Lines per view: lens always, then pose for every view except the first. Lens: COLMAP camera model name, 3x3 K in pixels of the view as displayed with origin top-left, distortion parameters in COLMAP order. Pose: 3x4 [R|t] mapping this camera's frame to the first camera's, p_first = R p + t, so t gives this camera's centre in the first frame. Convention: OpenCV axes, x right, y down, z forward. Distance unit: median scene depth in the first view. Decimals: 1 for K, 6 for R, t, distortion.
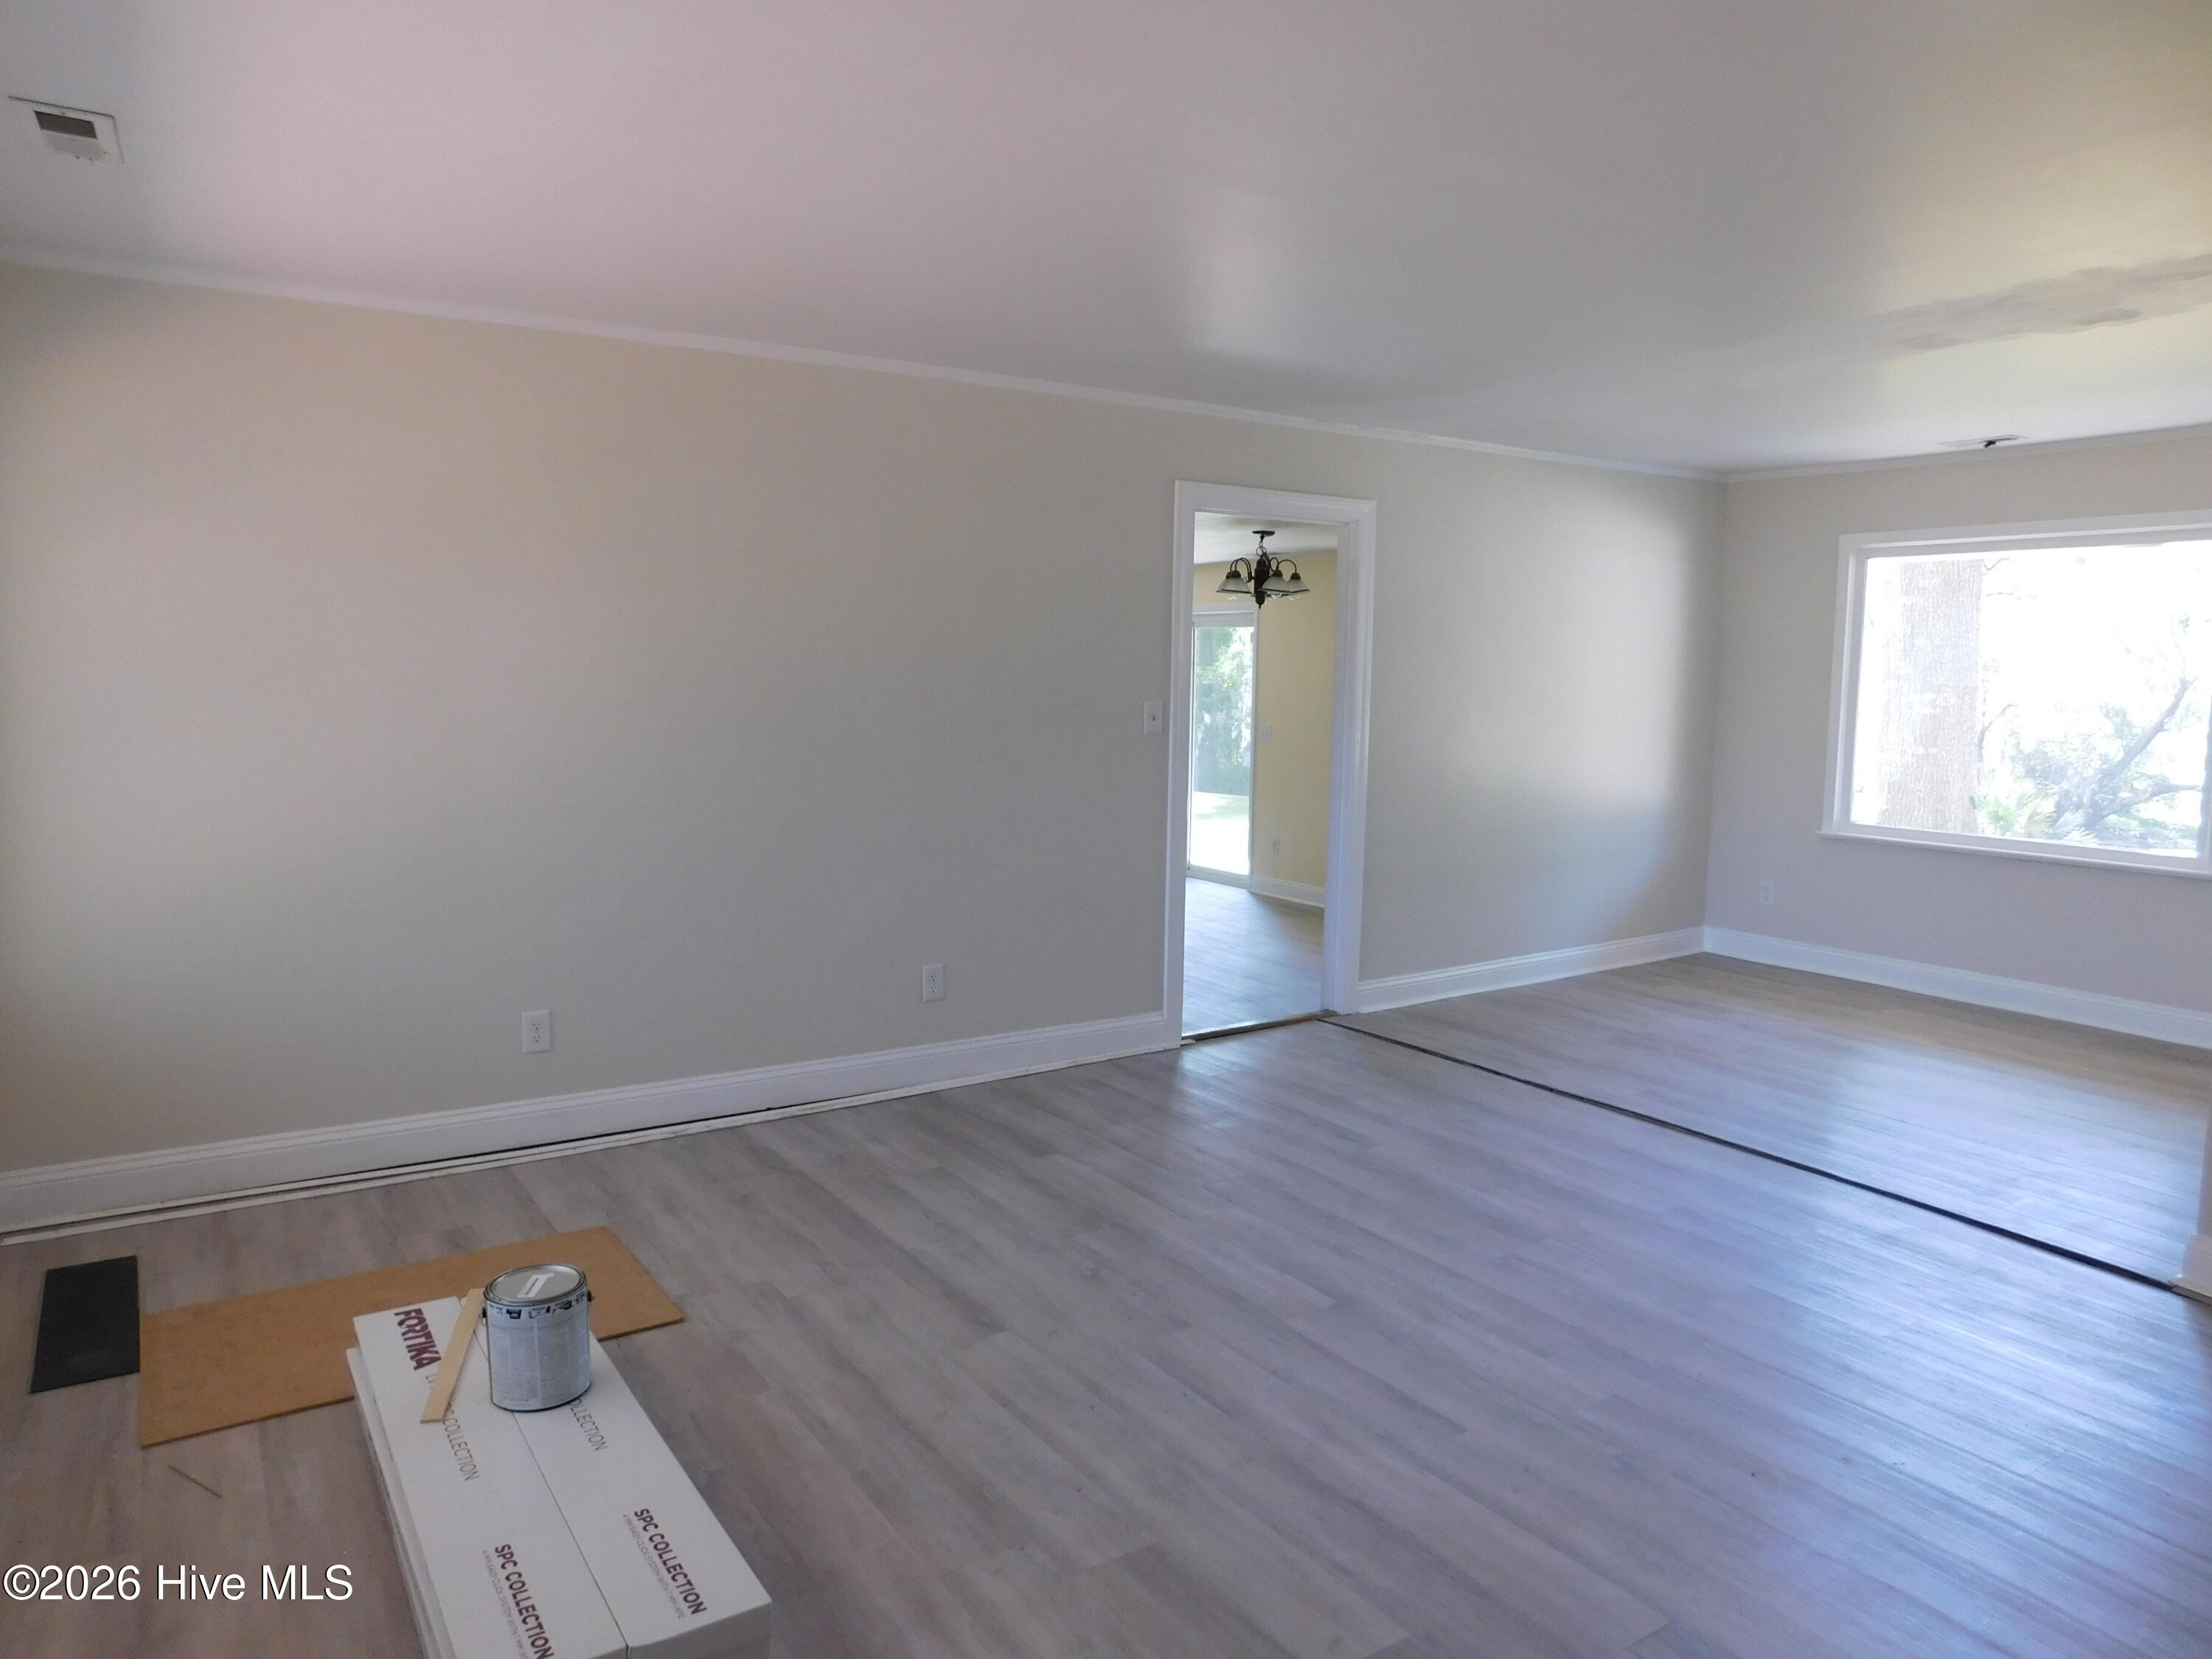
lens RADIAL K [[1452.2, 0, 1100.4], [0, 1452.2, 825.3], [0, 0, 1]] dist [-0.075789, 0.057947]
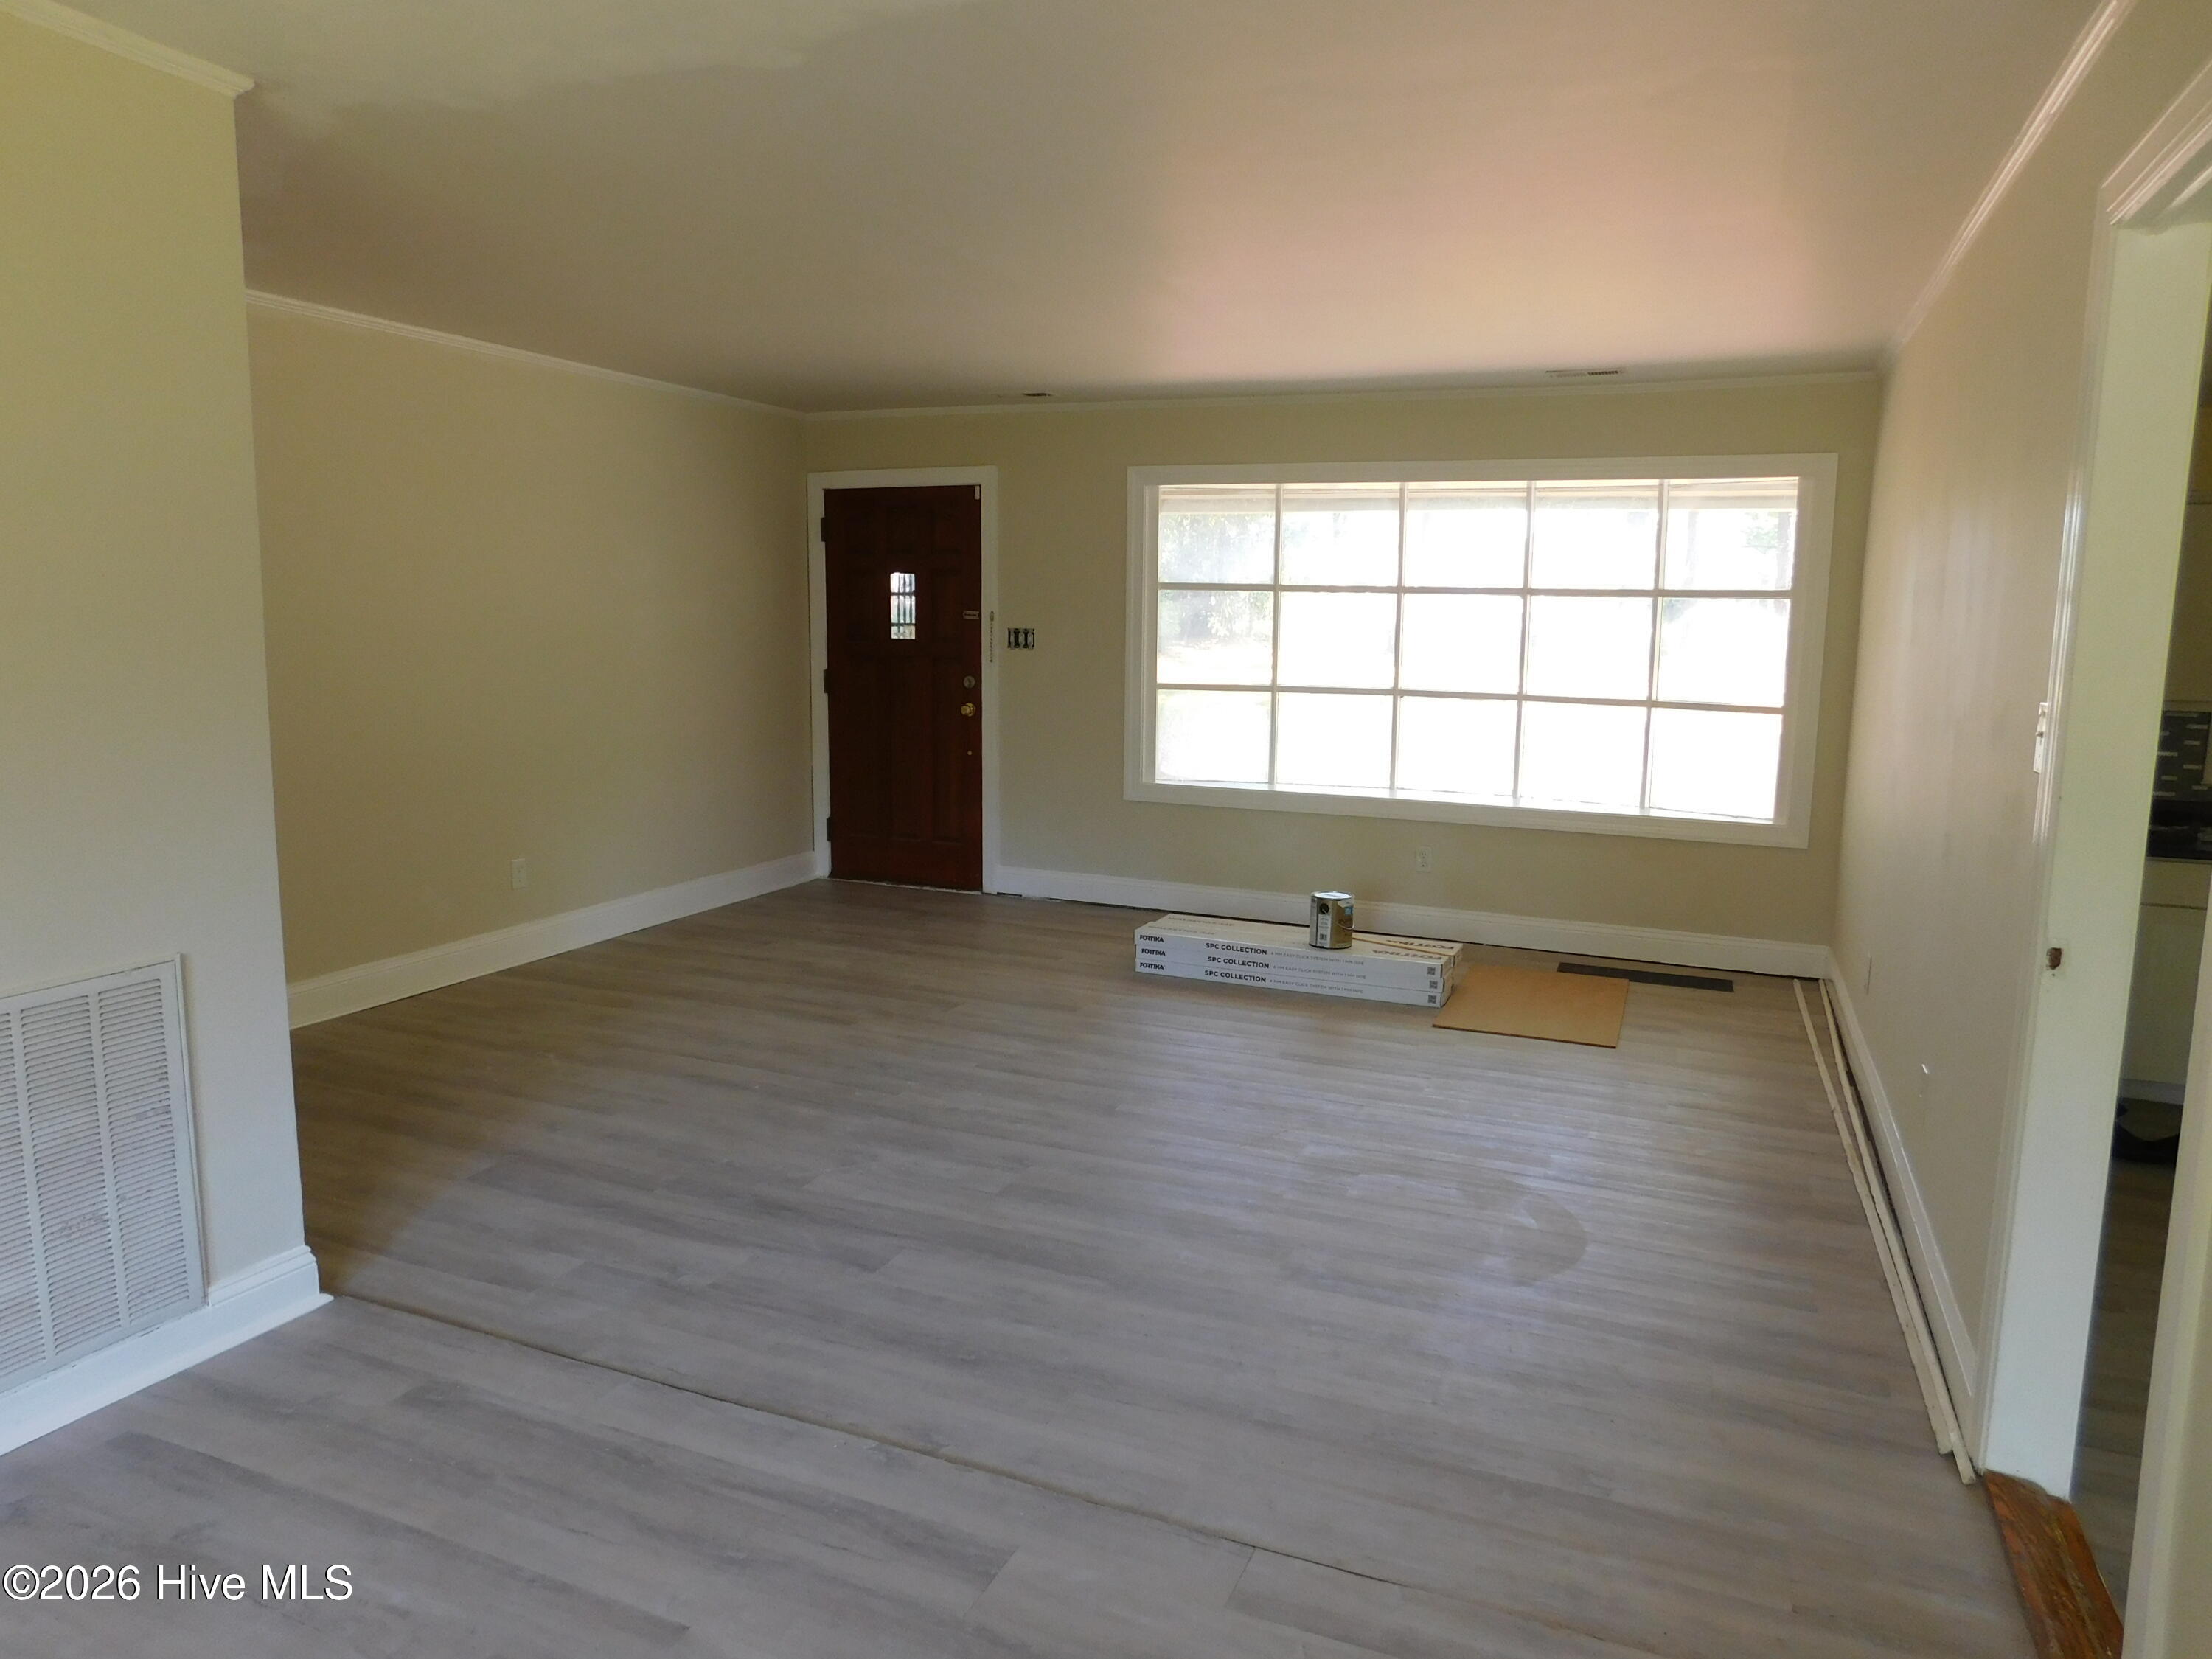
lens RADIAL K [[1452.2, 0, 1106.3], [0, 1452.2, 820.6], [0, 0, 1]] dist [-0.075789, 0.057947]
pose [[-0.833528, 0.048038, -0.550384, 0.713303], [-0.092525, 0.970005, 0.224788, -0.168572], [0.544674, 0.238291, -0.804082, 1.620406]]
